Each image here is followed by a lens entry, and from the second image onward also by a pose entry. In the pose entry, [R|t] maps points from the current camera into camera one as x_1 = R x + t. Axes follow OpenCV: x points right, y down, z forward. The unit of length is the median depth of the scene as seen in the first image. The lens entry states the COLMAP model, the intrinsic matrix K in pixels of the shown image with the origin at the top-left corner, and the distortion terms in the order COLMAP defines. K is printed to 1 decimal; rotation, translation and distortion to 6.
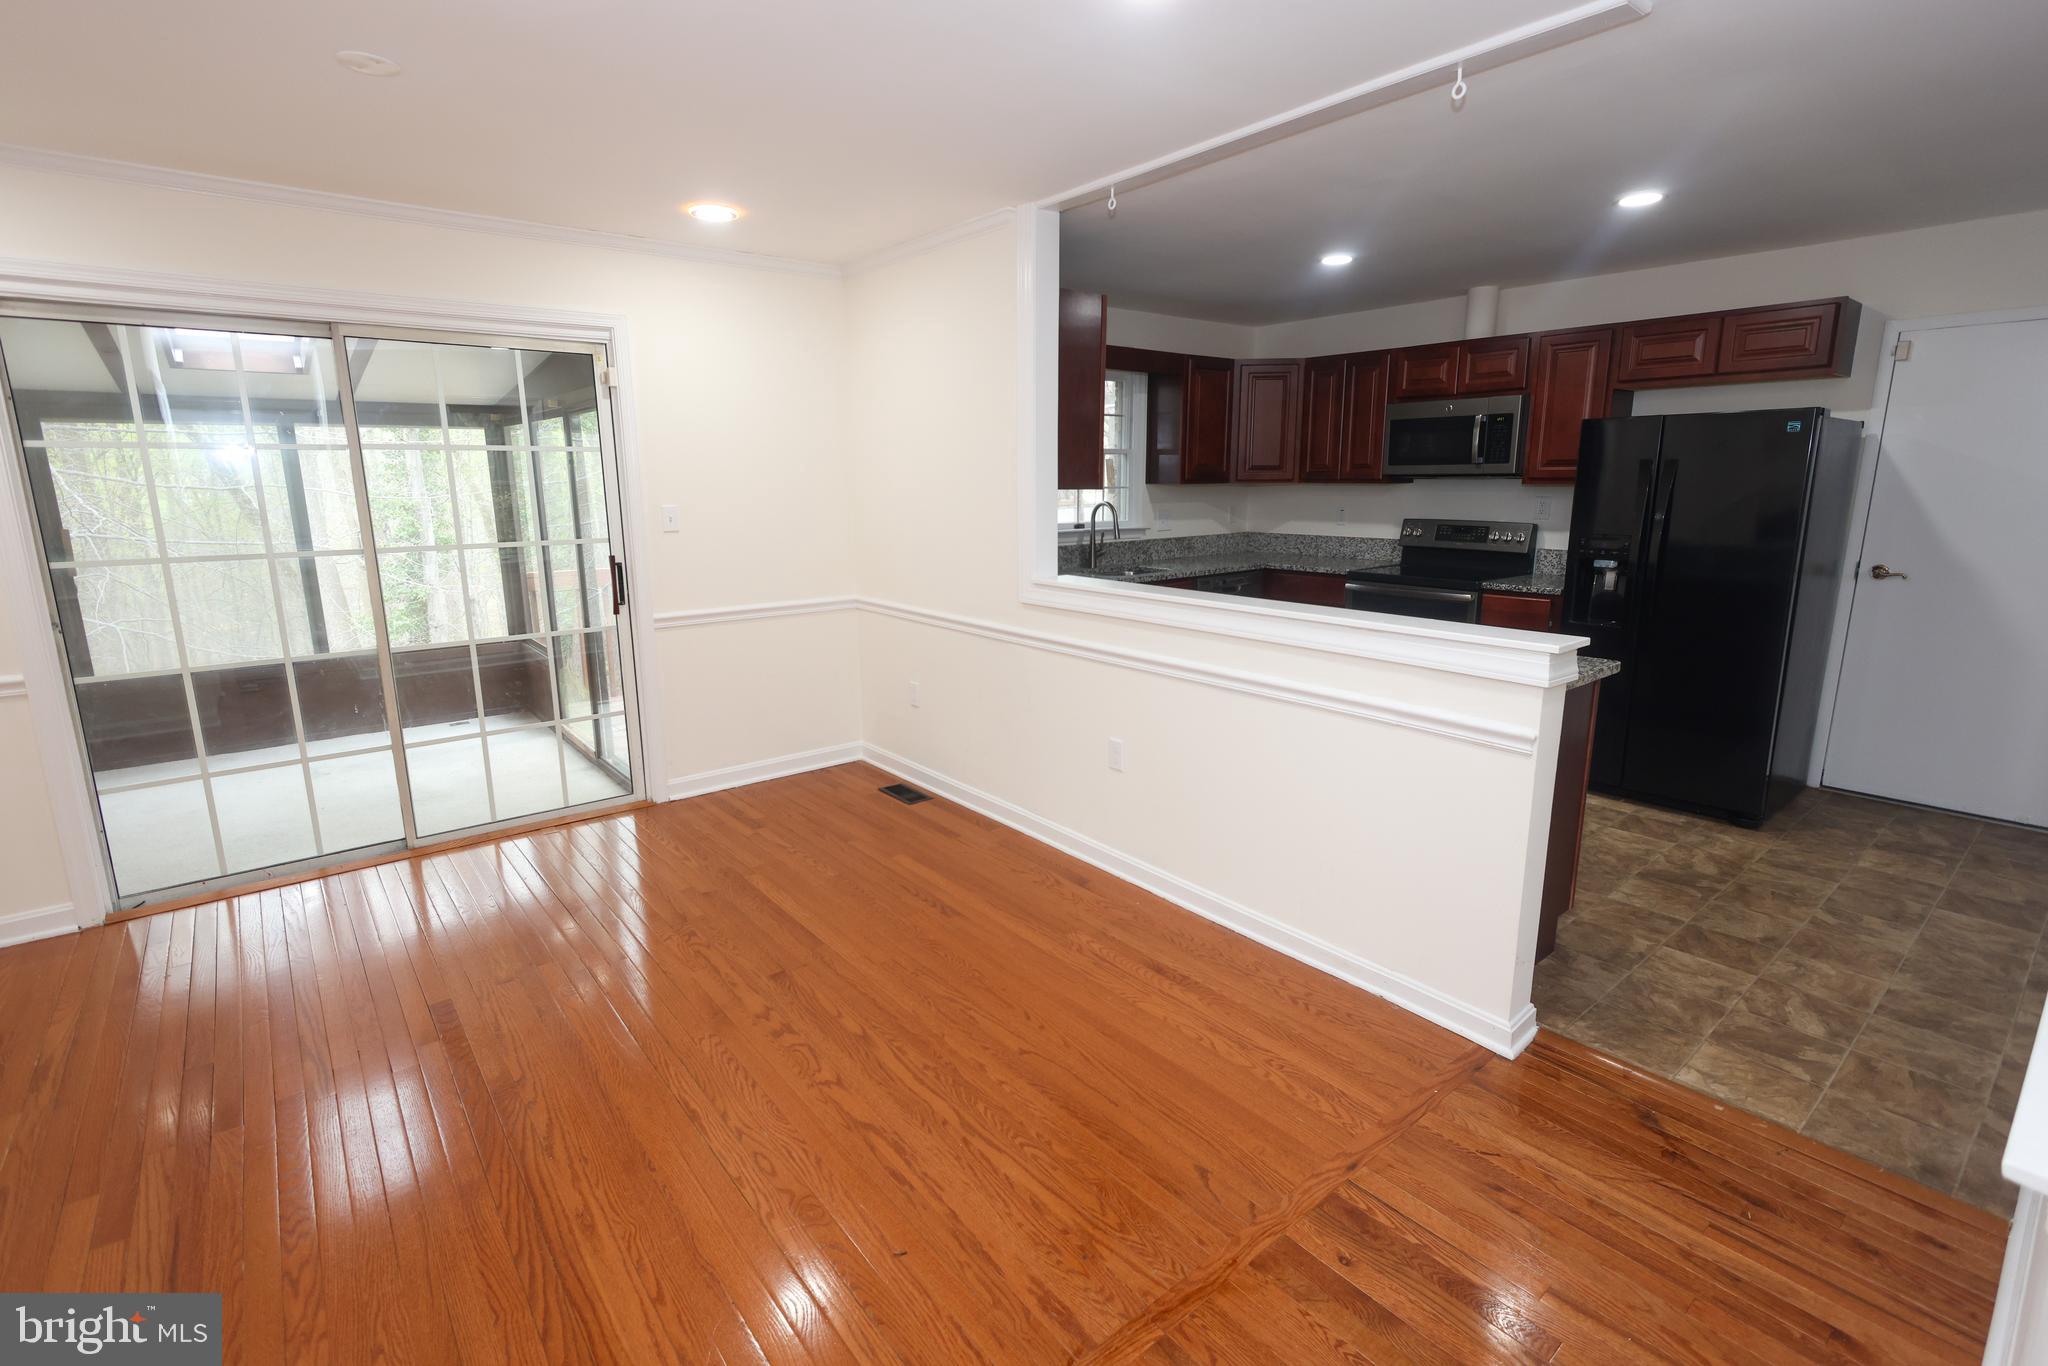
lens RADIAL K [[940.4, 0, 1026.6], [0, 940.4, 664.5], [0, 0, 1]] dist [0.003509, 0.000483]
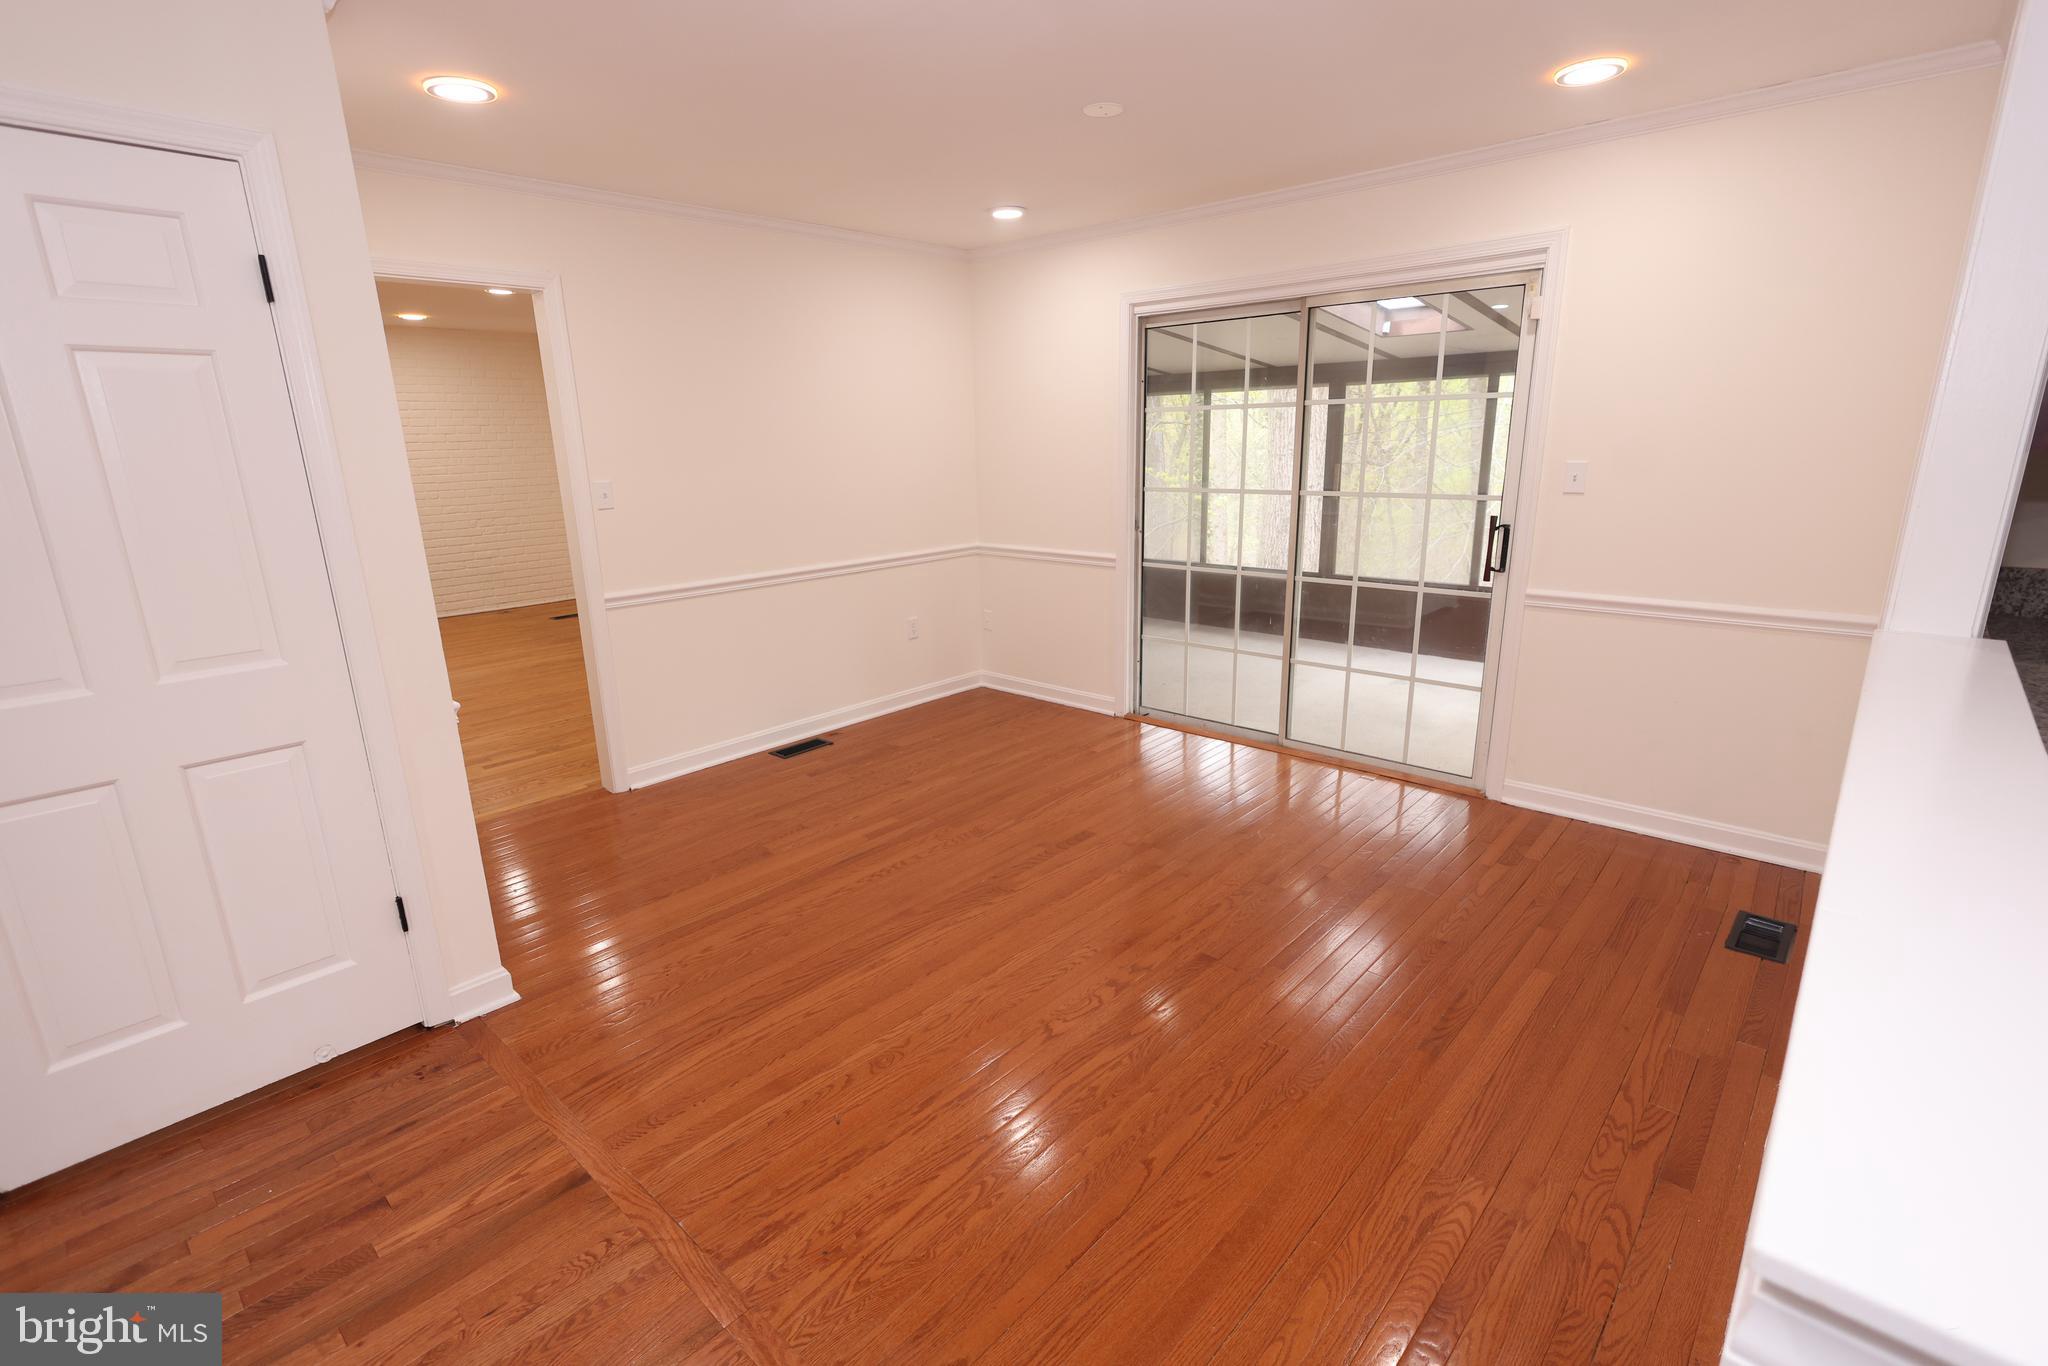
lens RADIAL K [[940.4, 0, 1027.0], [0, 940.4, 687.5], [0, 0, 1]] dist [0.003509, 0.000483]
pose [[0.148117, 0.263156, -0.953315, 0.403926], [-0.175673, 0.955619, 0.236497, -0.096539], [0.973242, 0.132443, 0.187773, 0.431536]]
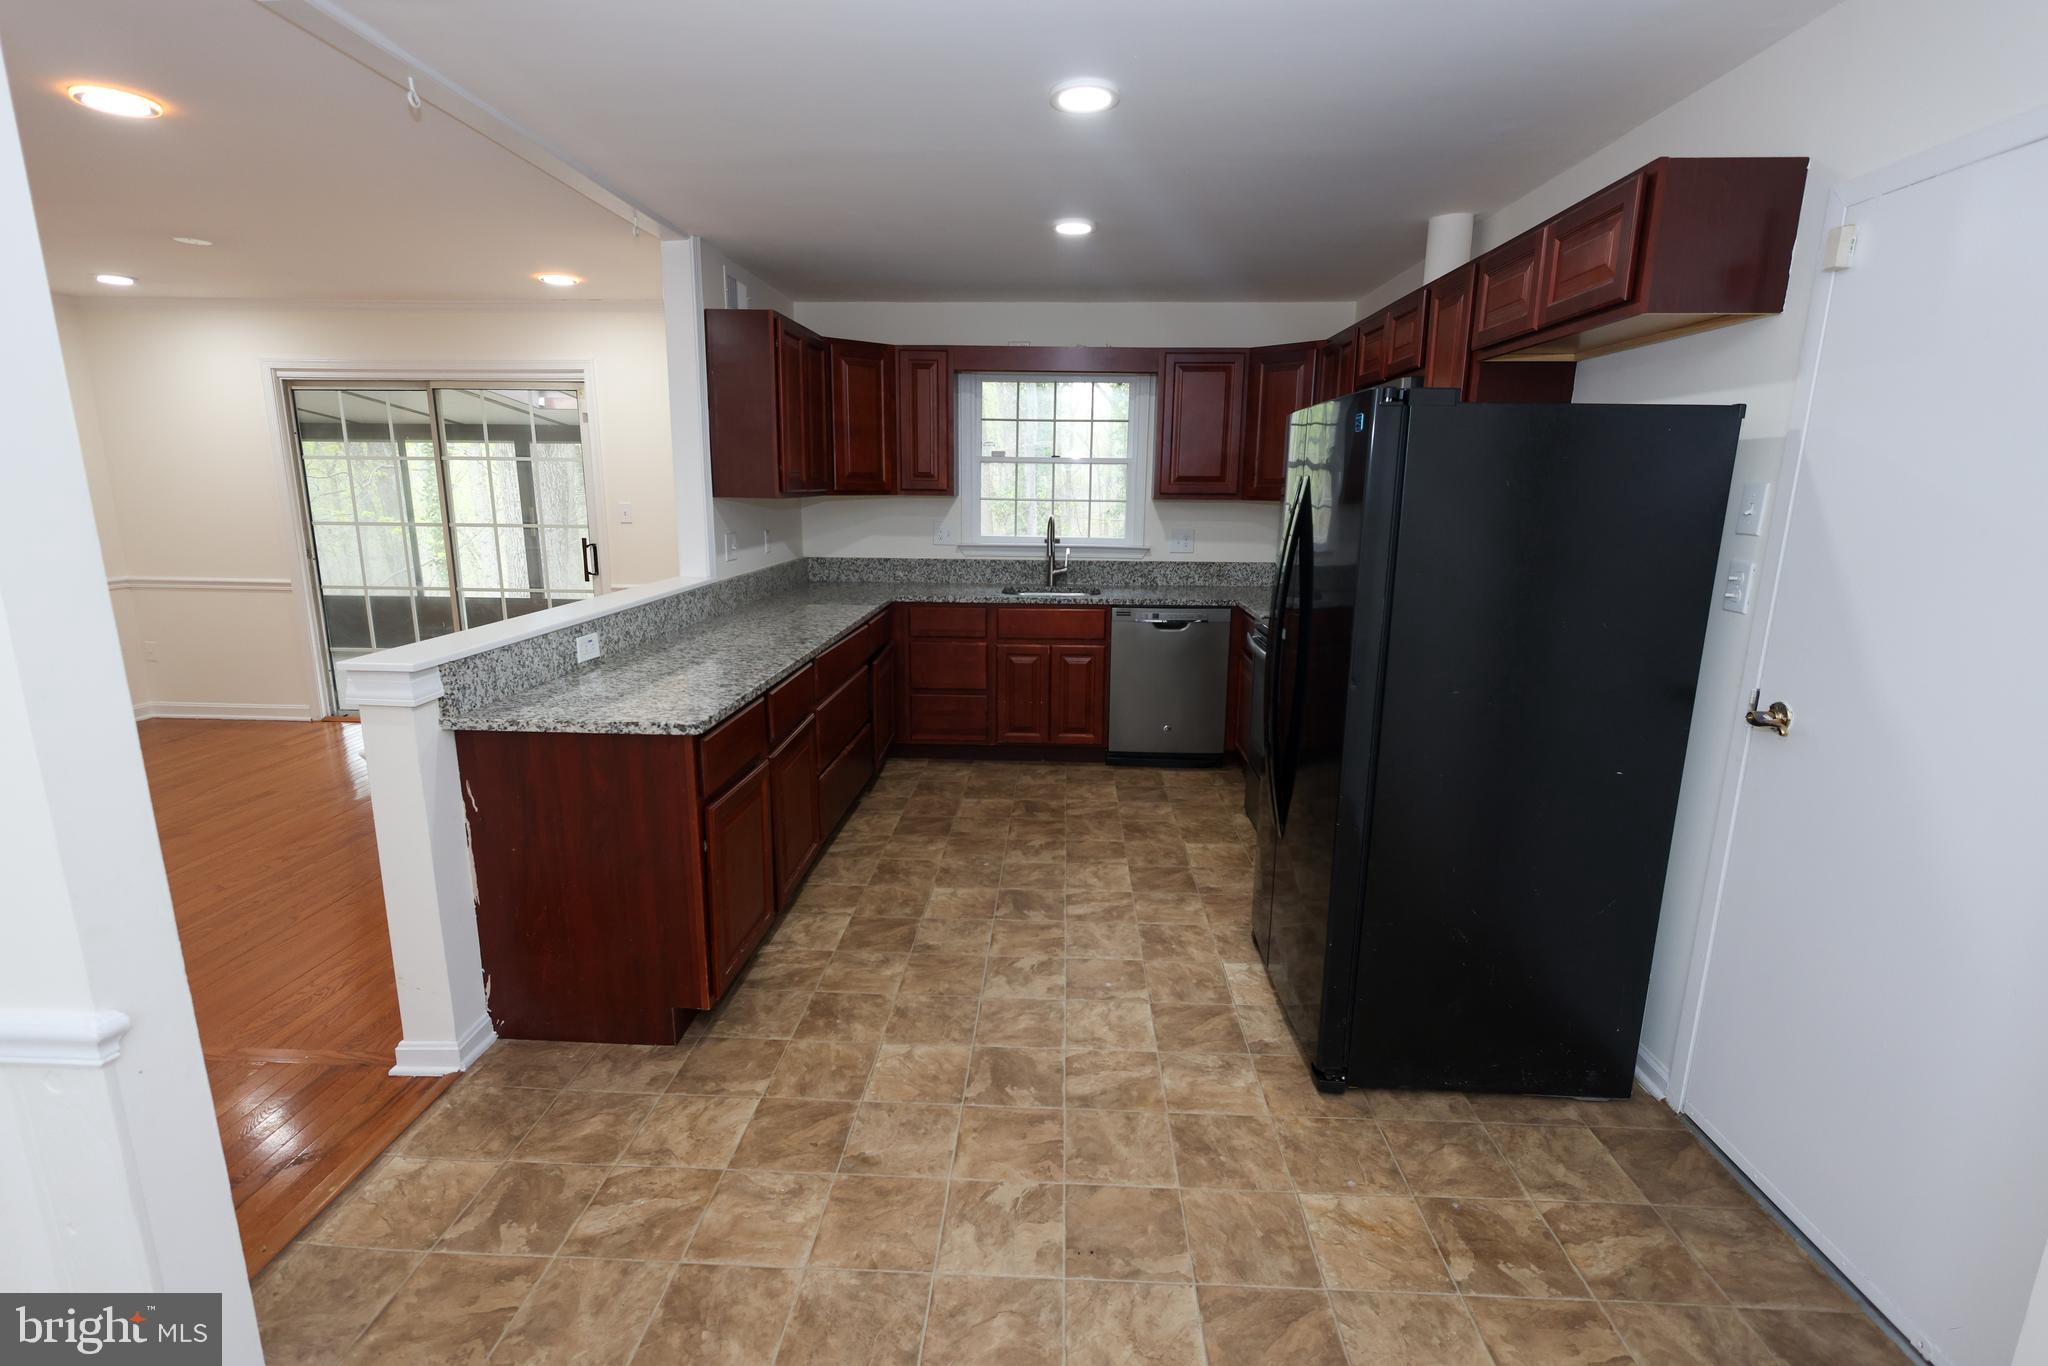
lens RADIAL K [[940.4, 0, 1027.0], [0, 940.4, 687.7], [0, 0, 1]] dist [0.003509, 0.000483]
pose [[0.743443, 0.157278, -0.650043, 0.981174], [-0.147105, 0.986607, 0.070467, -0.095347], [0.652421, 0.043236, 0.756623, 0.408268]]
